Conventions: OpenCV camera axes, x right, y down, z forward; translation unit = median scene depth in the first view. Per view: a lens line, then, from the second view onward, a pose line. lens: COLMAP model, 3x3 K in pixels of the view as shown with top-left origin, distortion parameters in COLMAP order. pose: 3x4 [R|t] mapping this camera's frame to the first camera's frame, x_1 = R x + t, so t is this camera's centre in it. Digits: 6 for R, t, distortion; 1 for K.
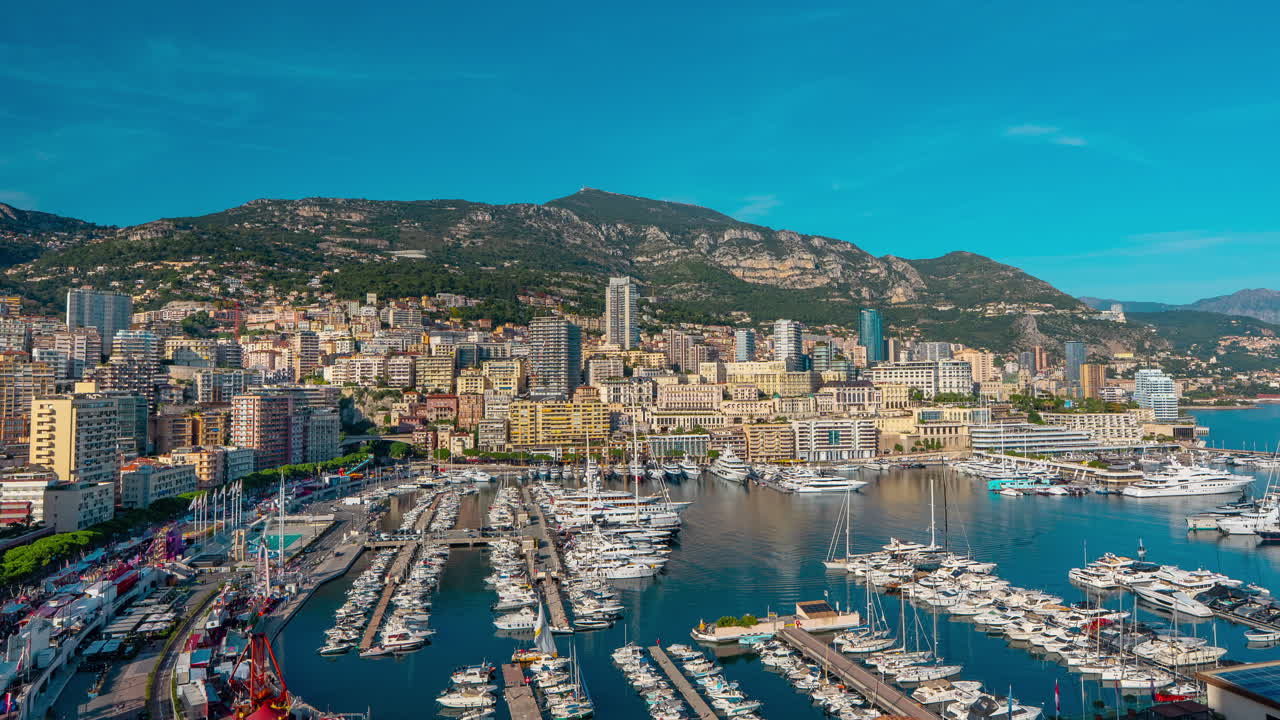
lens RADIAL K [[775.0, 0, 640.0], [0, 775.0, 360.0], [0, 0, 1]] dist [-0.054433, 0.032113]
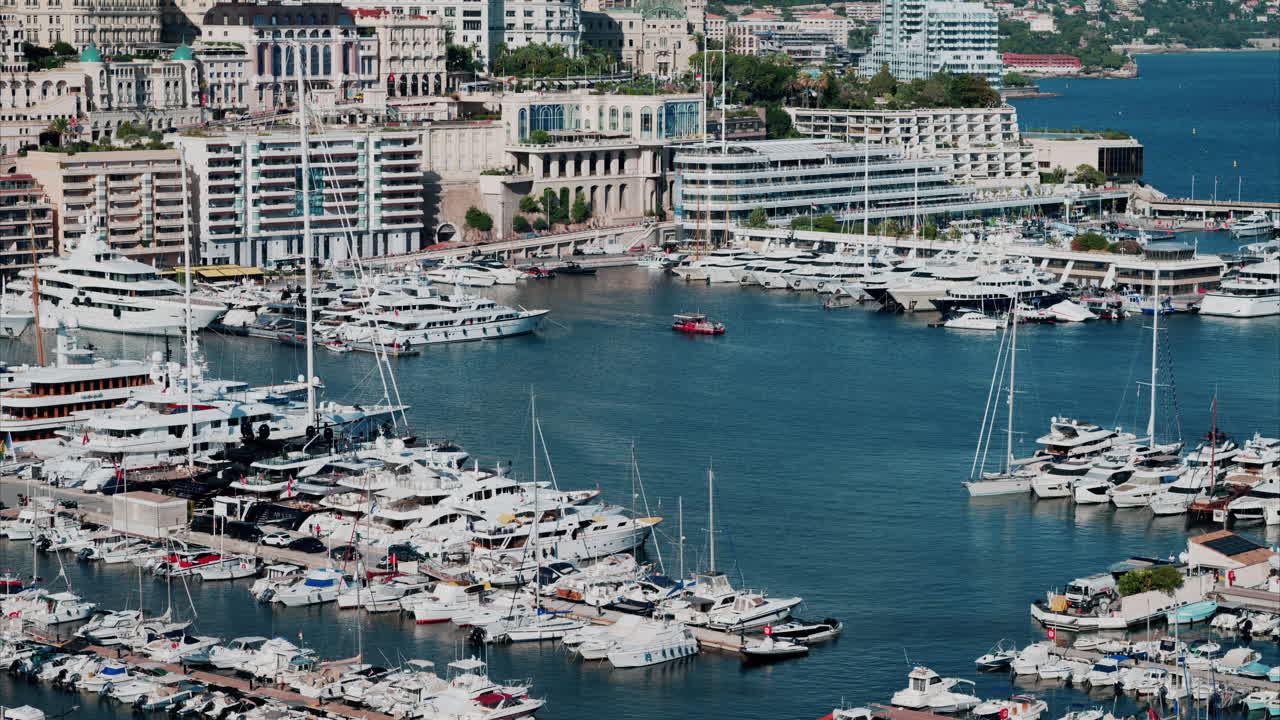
lens RADIAL K [[3106.8, 0, 525.5], [0, 3106.8, 359.2], [0, 0, 1]] dist [0.173116, 0.444748]
pose [[0.833655, -0.052001, 0.549833, -0.317881], [-0.026922, 0.990548, 0.134502, -0.001797], [-0.551630, -0.126930, 0.824375, -0.065408]]
